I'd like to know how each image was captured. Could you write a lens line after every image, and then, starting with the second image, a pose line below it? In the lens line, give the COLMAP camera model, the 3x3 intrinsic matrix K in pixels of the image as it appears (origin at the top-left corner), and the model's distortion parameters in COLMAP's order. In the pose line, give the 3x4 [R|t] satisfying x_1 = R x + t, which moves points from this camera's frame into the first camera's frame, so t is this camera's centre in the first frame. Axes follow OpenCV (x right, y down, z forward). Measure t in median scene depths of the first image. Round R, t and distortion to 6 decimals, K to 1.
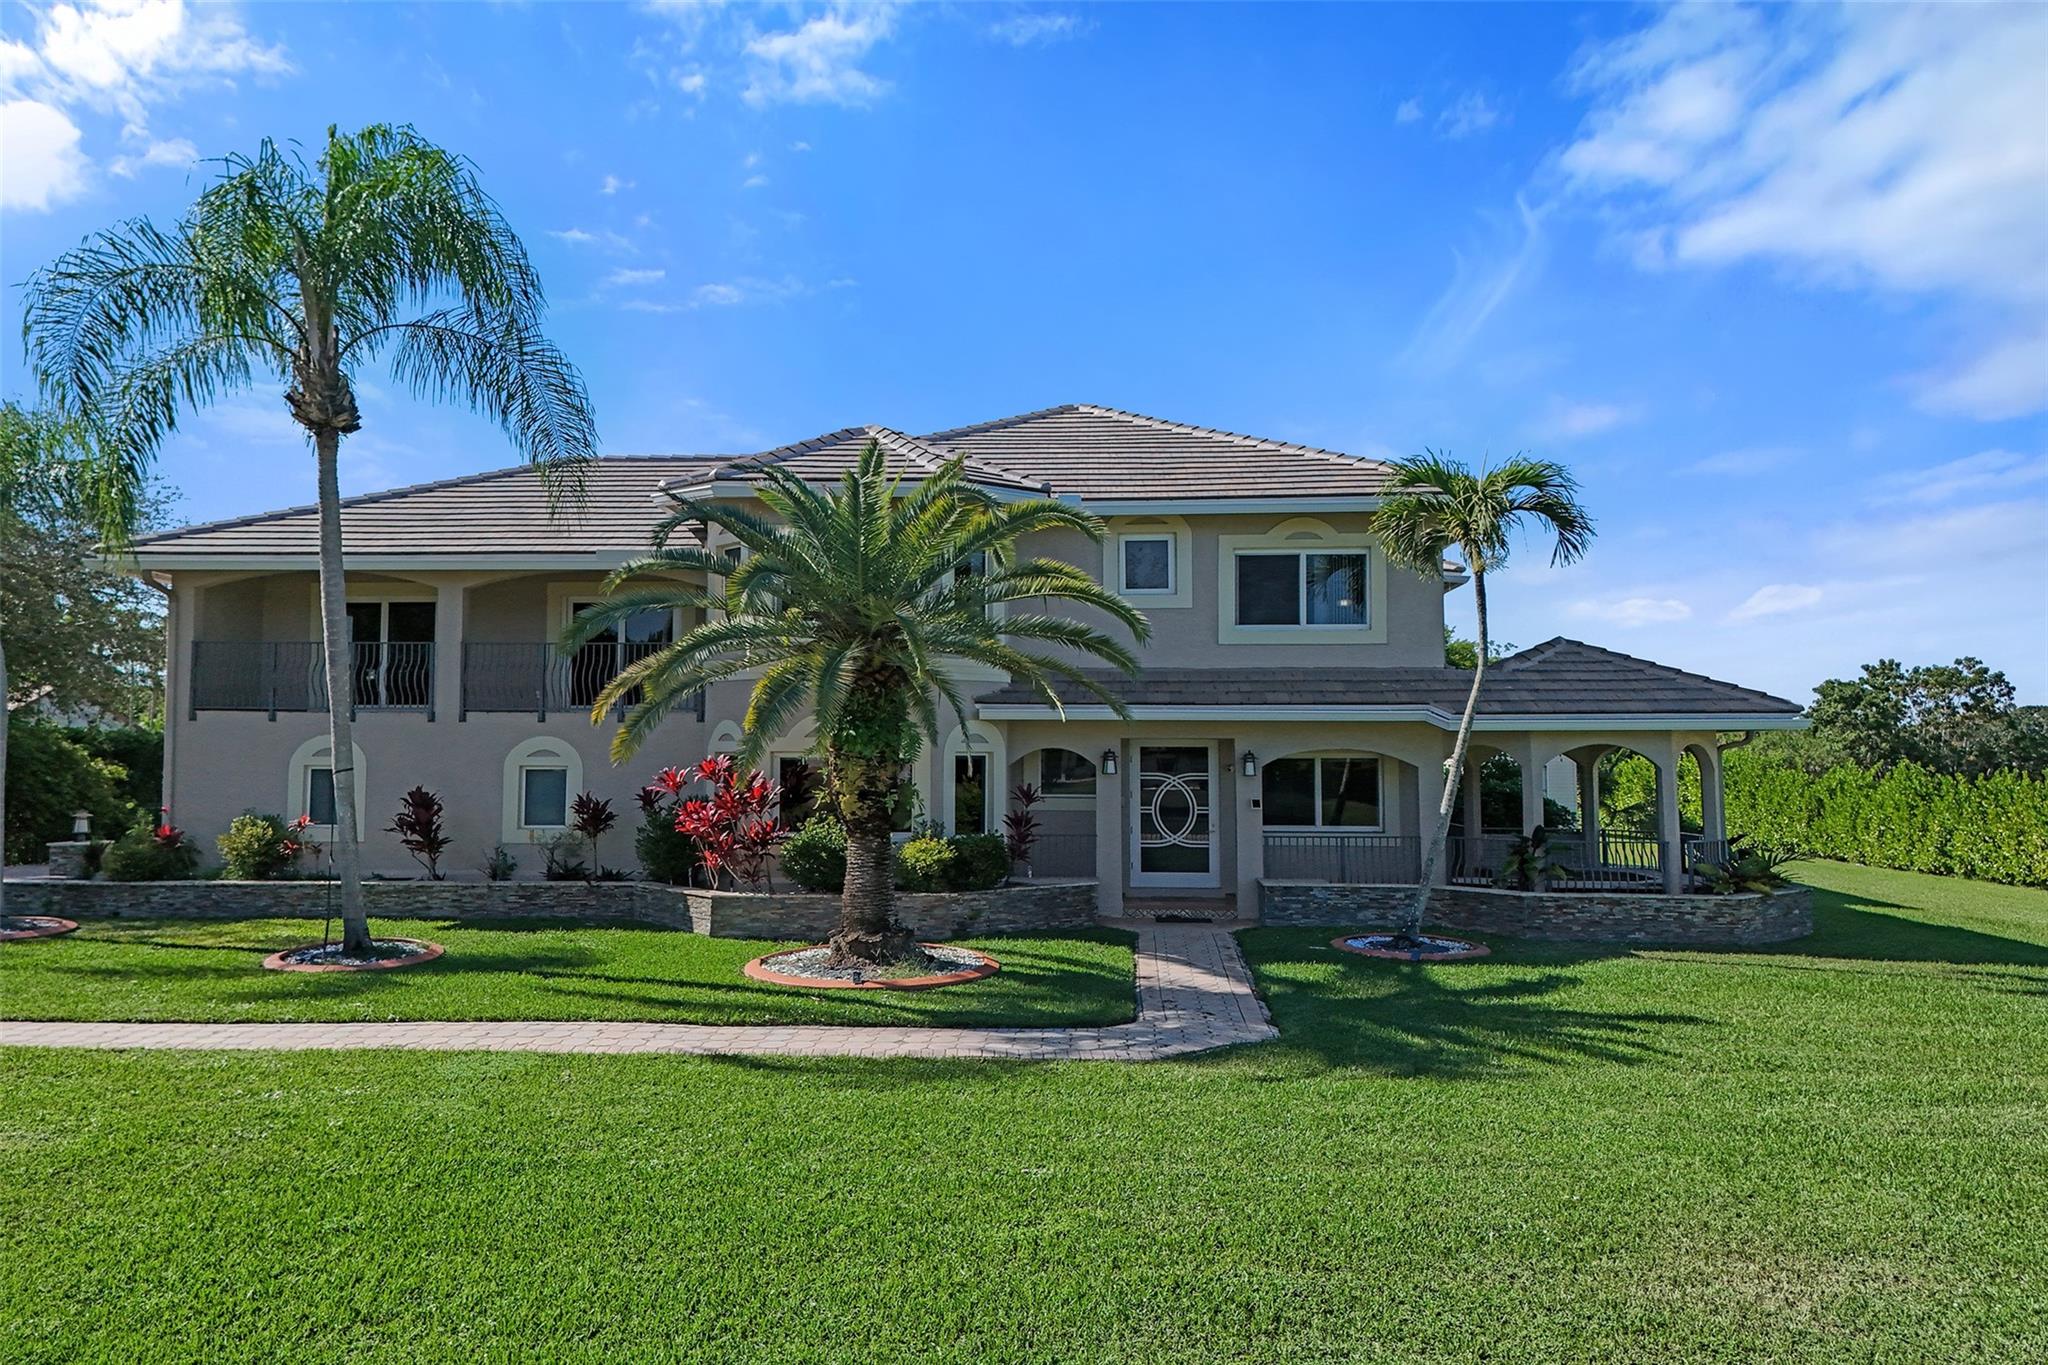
lens RADIAL K [[1400.1, 0, 1064.6], [0, 1400.1, 694.6], [0, 0, 1]] dist [0.054463, -0.049614]
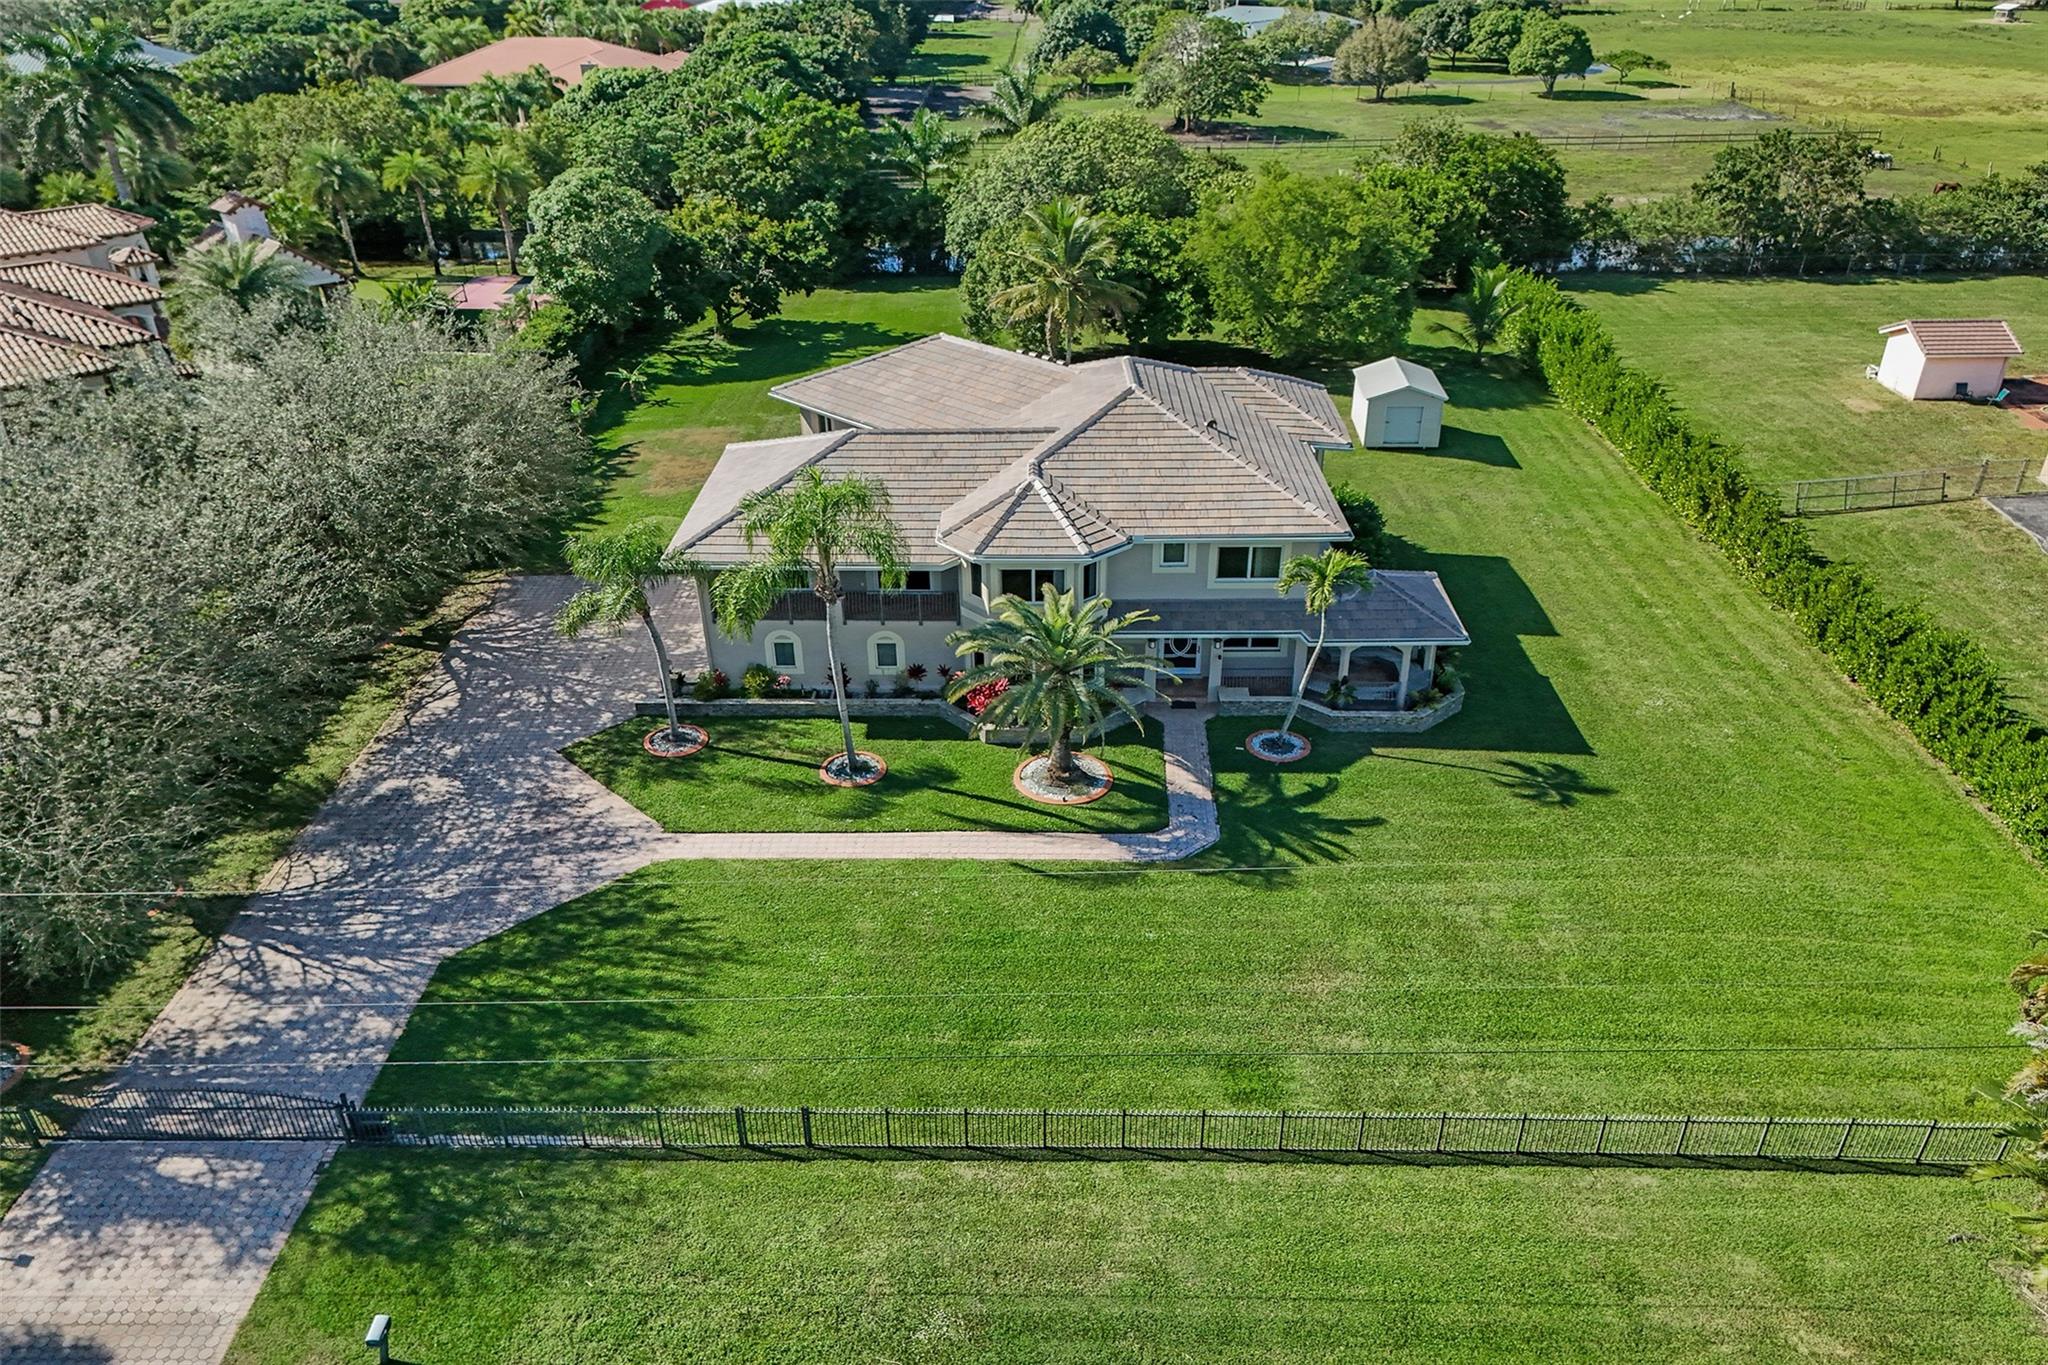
lens RADIAL K [[1400.1, 0, 1064.6], [0, 1400.1, 694.6], [0, 0, 1]] dist [0.054463, -0.049614]
pose [[0.999665, -0.019137, 0.017400, -0.148875], [0.006808, 0.843705, 0.536764, -1.083994], [-0.024952, -0.536466, 0.843553, -0.881533]]
